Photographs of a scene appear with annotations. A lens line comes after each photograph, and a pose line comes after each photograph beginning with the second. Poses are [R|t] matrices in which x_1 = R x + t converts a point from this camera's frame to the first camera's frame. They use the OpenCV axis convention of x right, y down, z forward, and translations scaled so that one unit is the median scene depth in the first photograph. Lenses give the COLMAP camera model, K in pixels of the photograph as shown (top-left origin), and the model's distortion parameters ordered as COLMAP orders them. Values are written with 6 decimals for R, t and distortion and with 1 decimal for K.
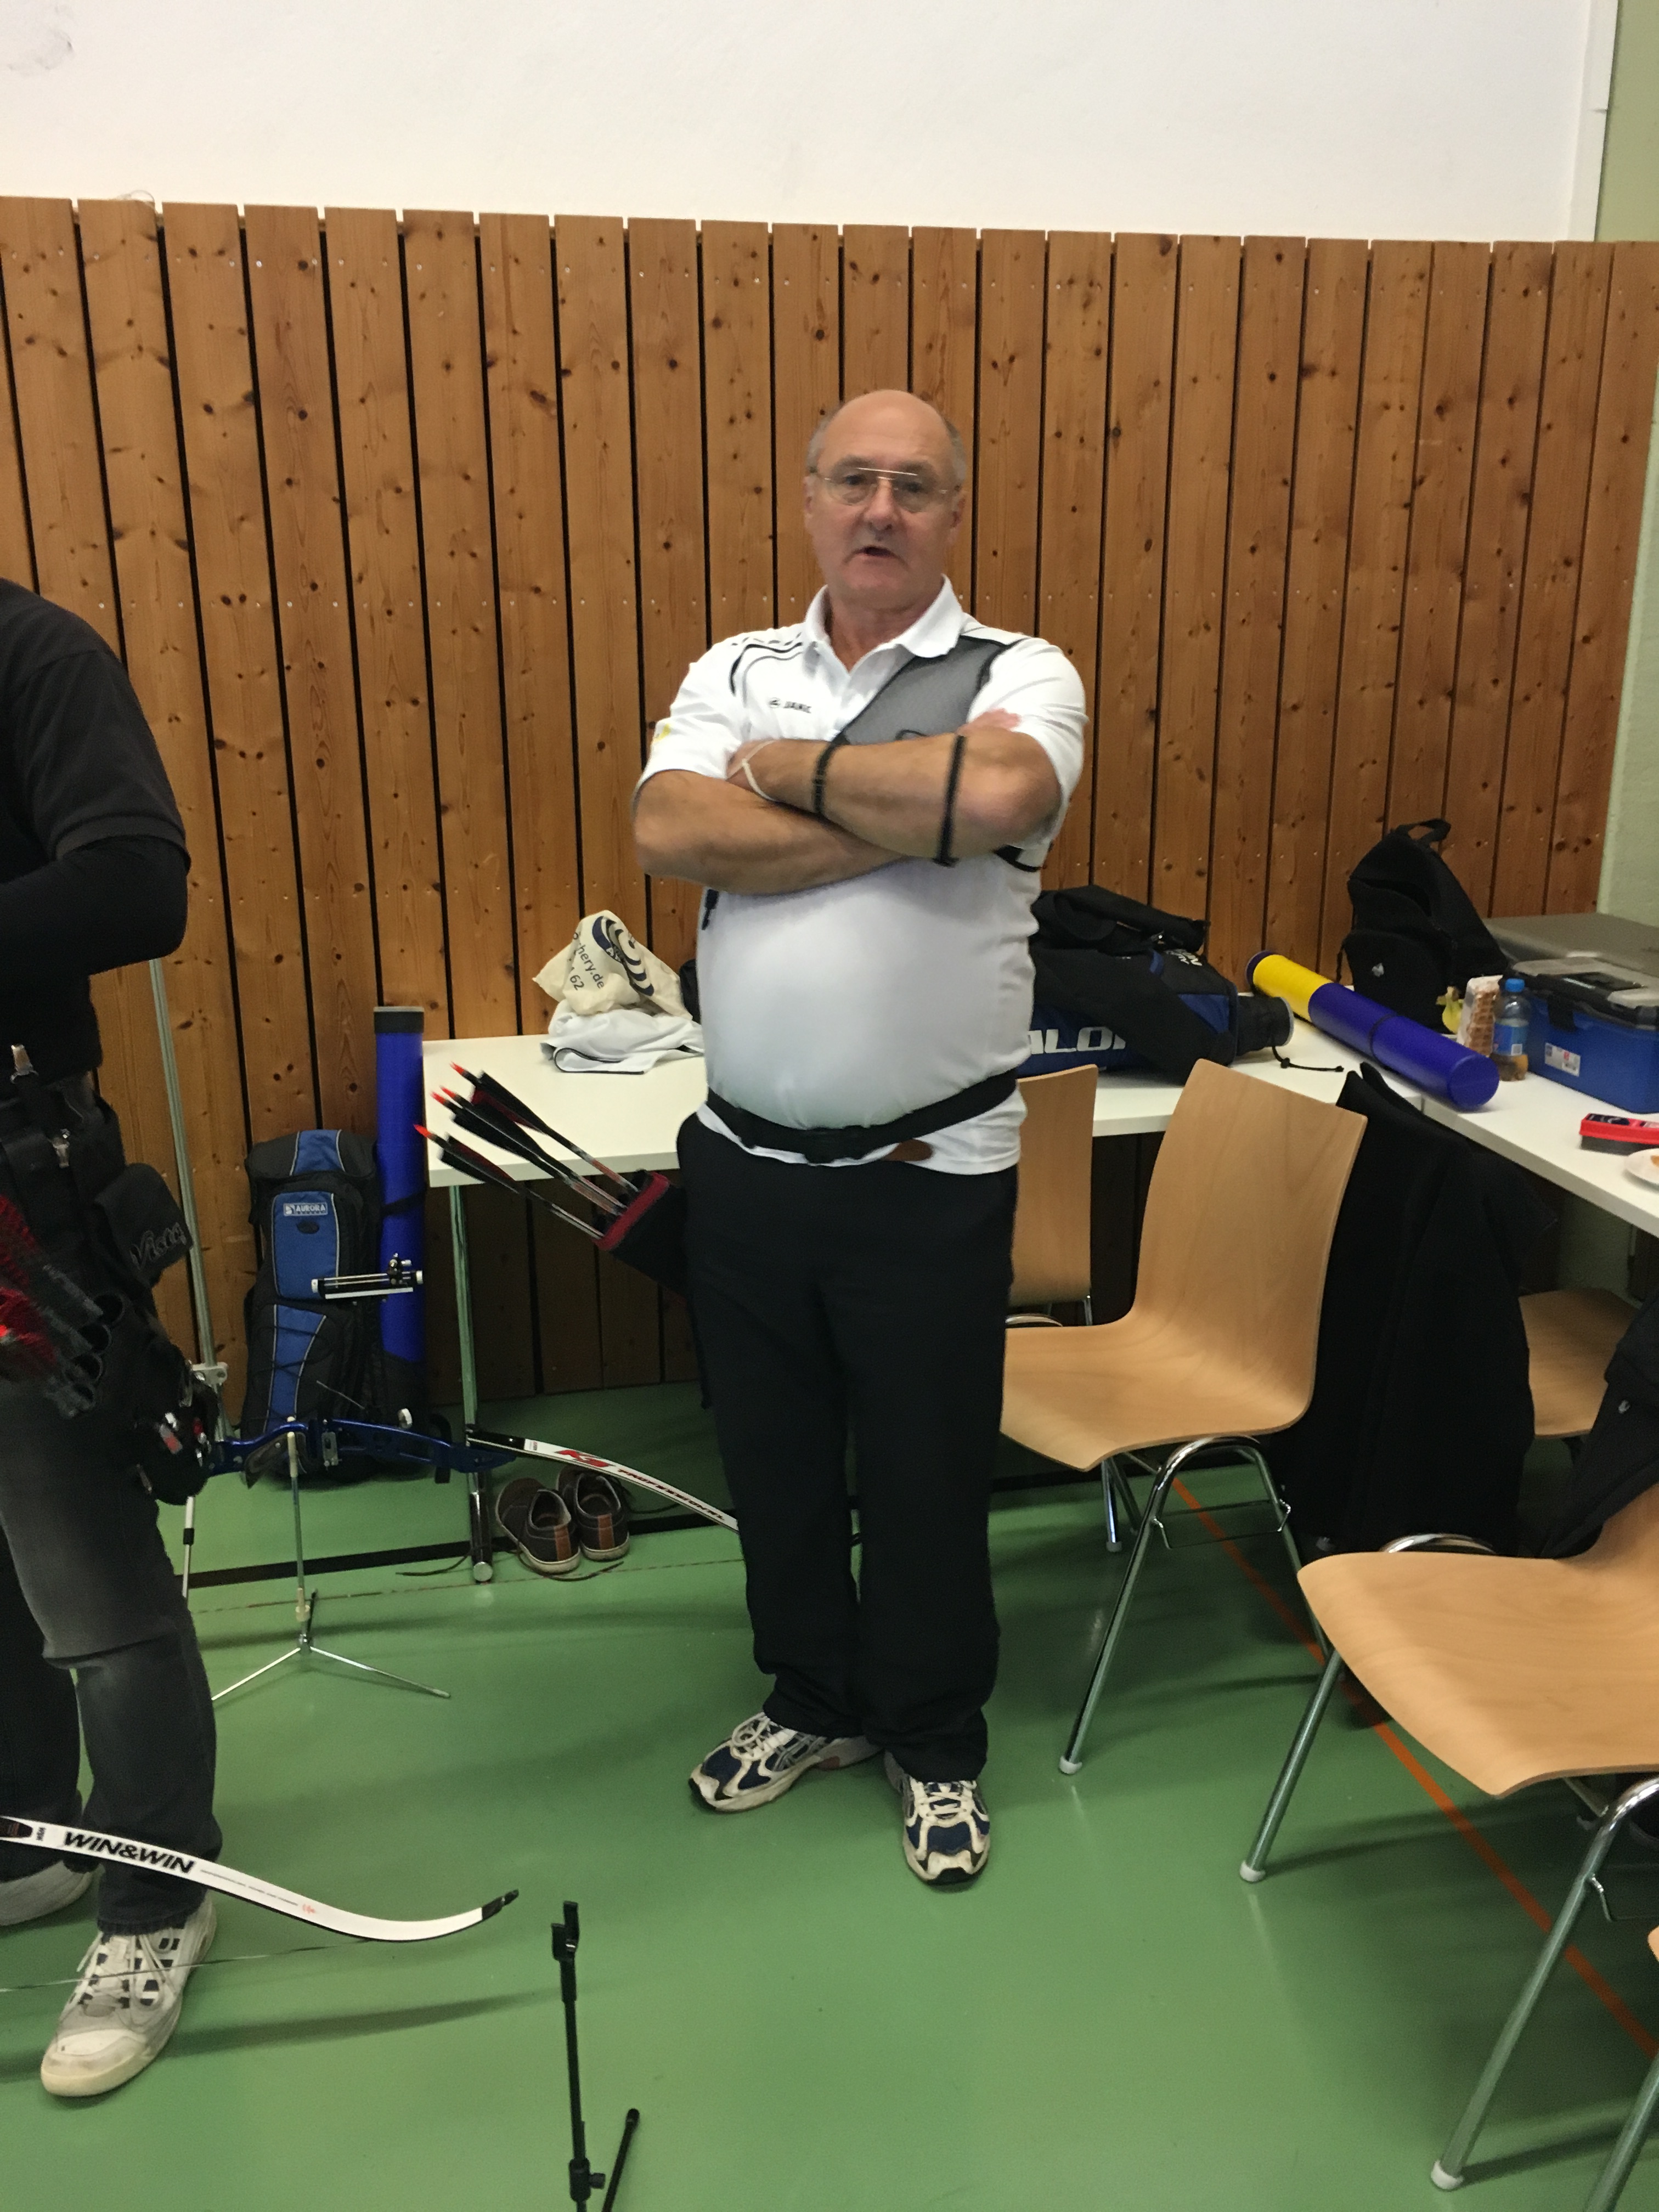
lens RADIAL K [[1892.4, 0, 830.7], [0, 1892.4, 1106.9], [0, 0, 1]] dist [0.085857, -0.118880]
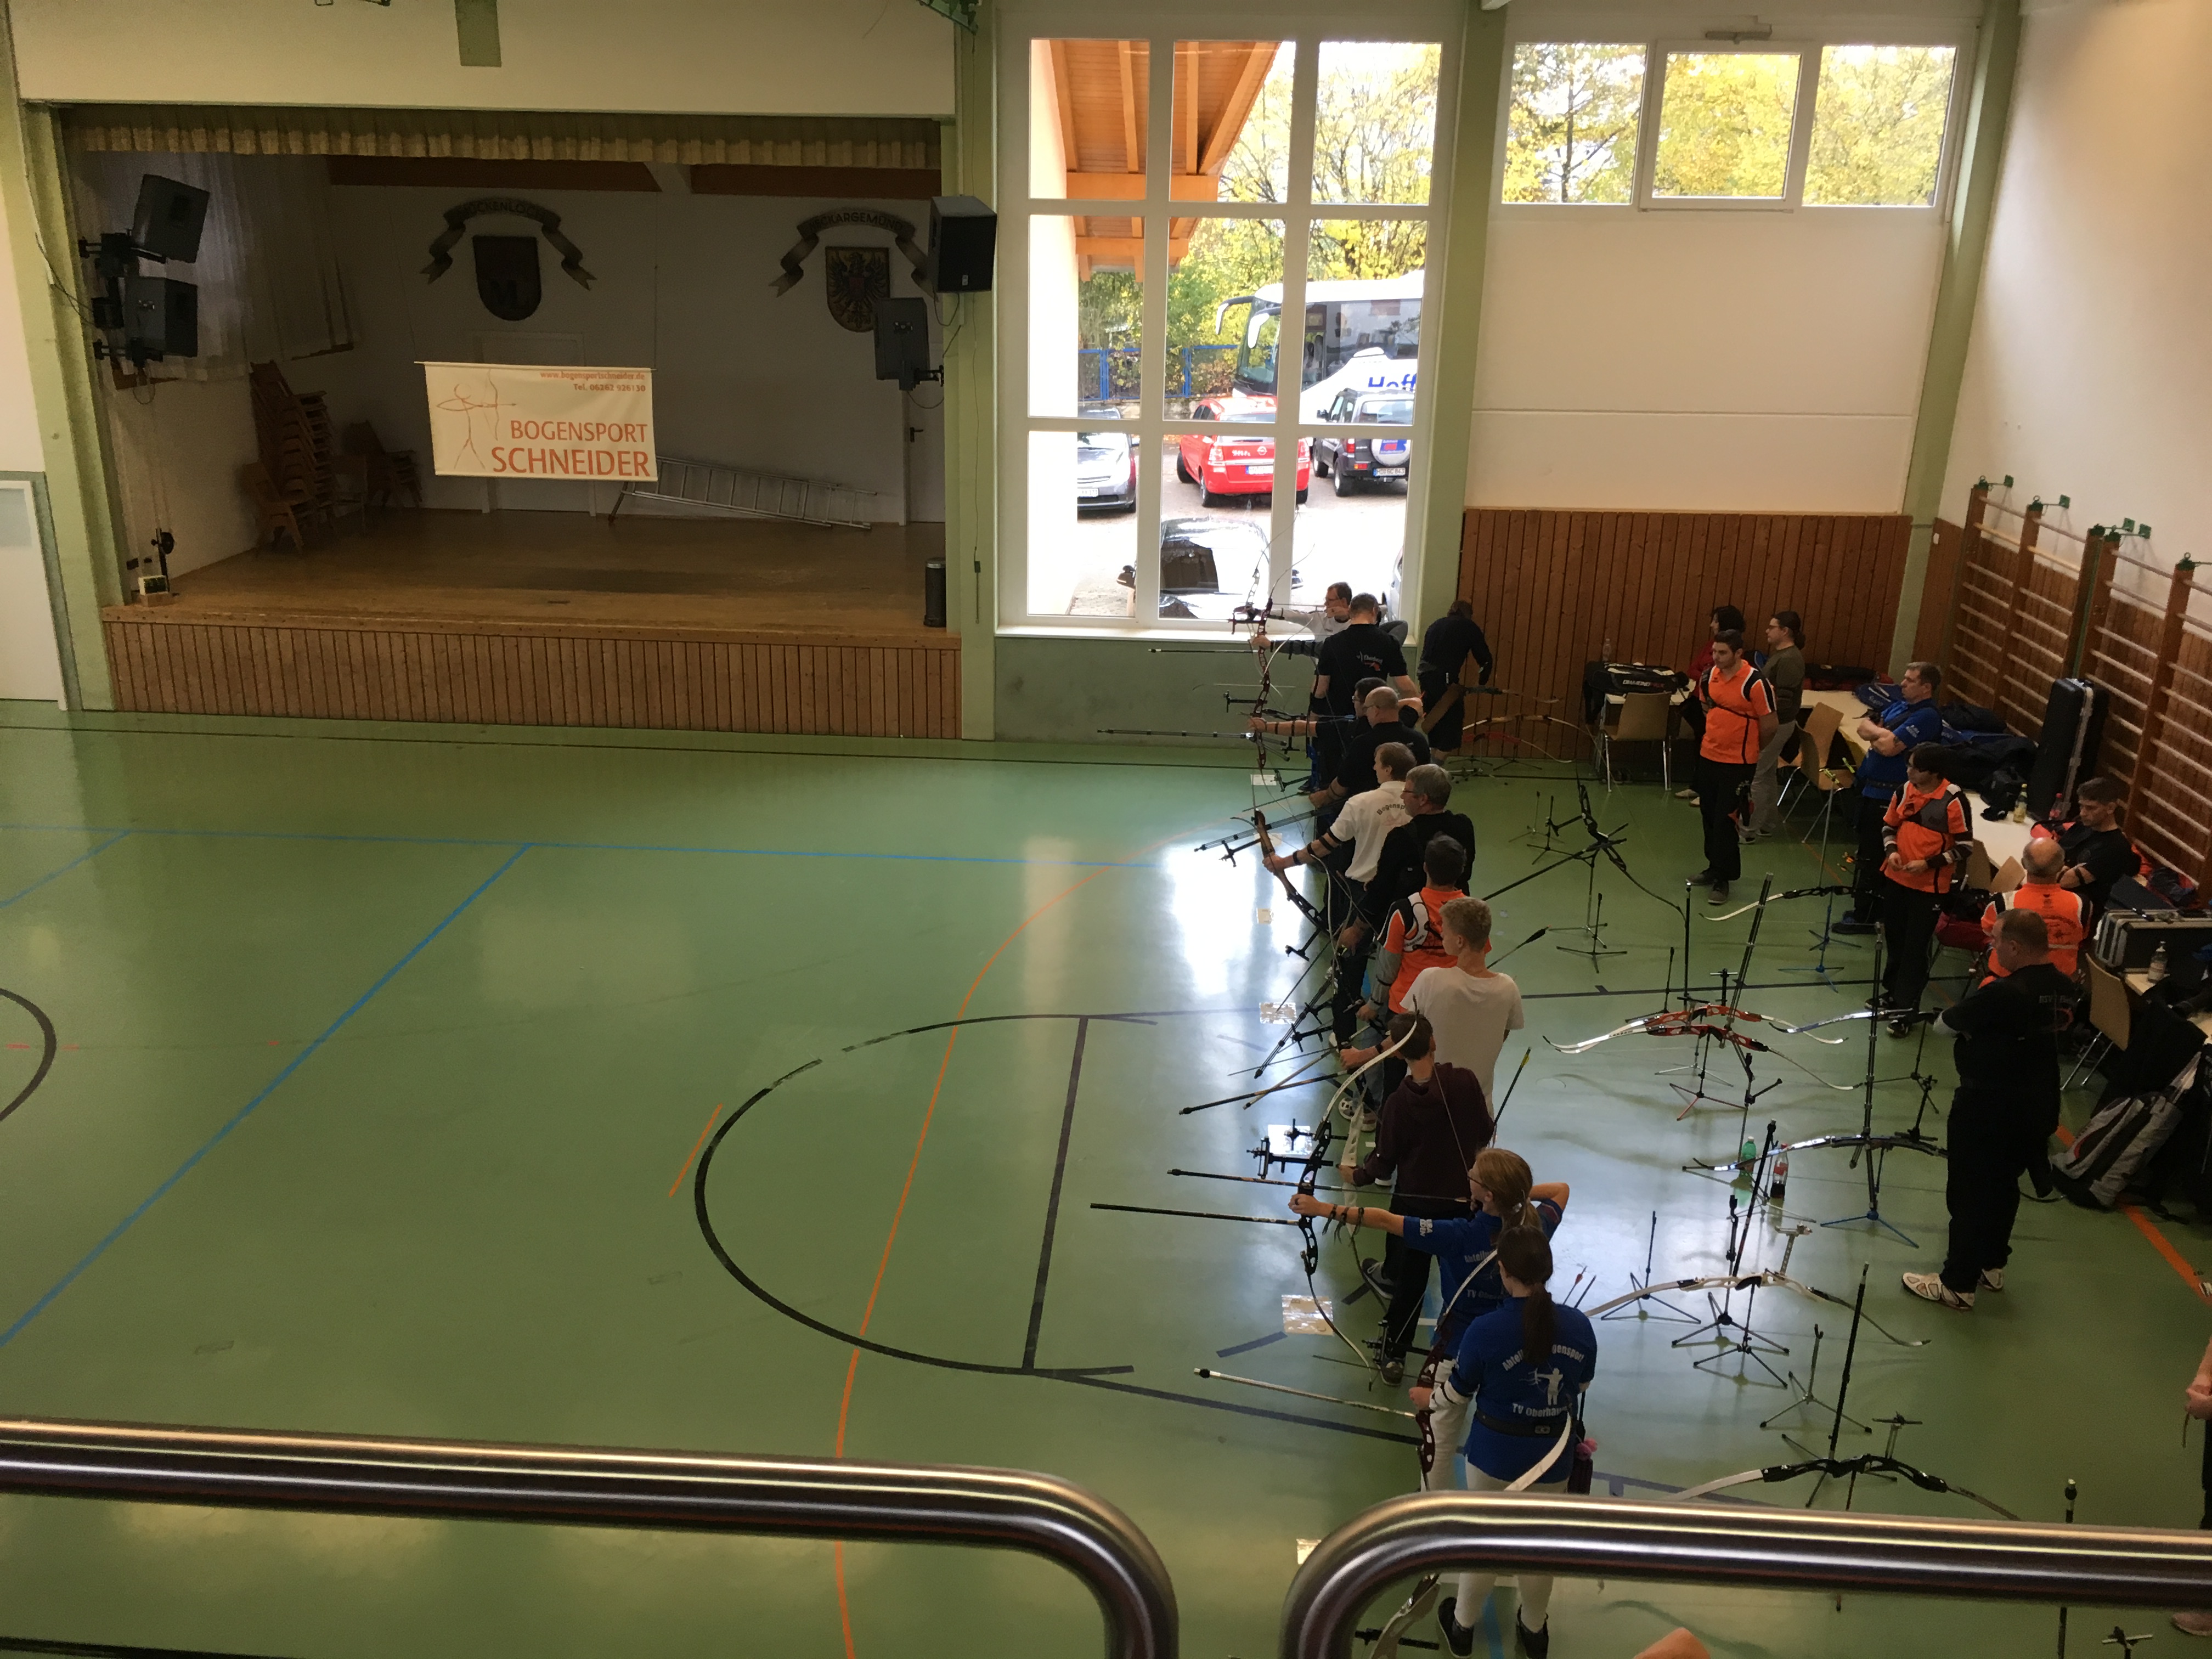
lens RADIAL K [[1892.4, 0, 1104.6], [0, 1892.4, 831.0], [0, 0, 1]] dist [0.085857, -0.118880]
pose [[0.964061, 0.111701, -0.241058, -0.207592], [-0.095853, 0.992449, 0.076534, 0.101219], [0.247787, -0.050678, 0.967488, -3.880718]]
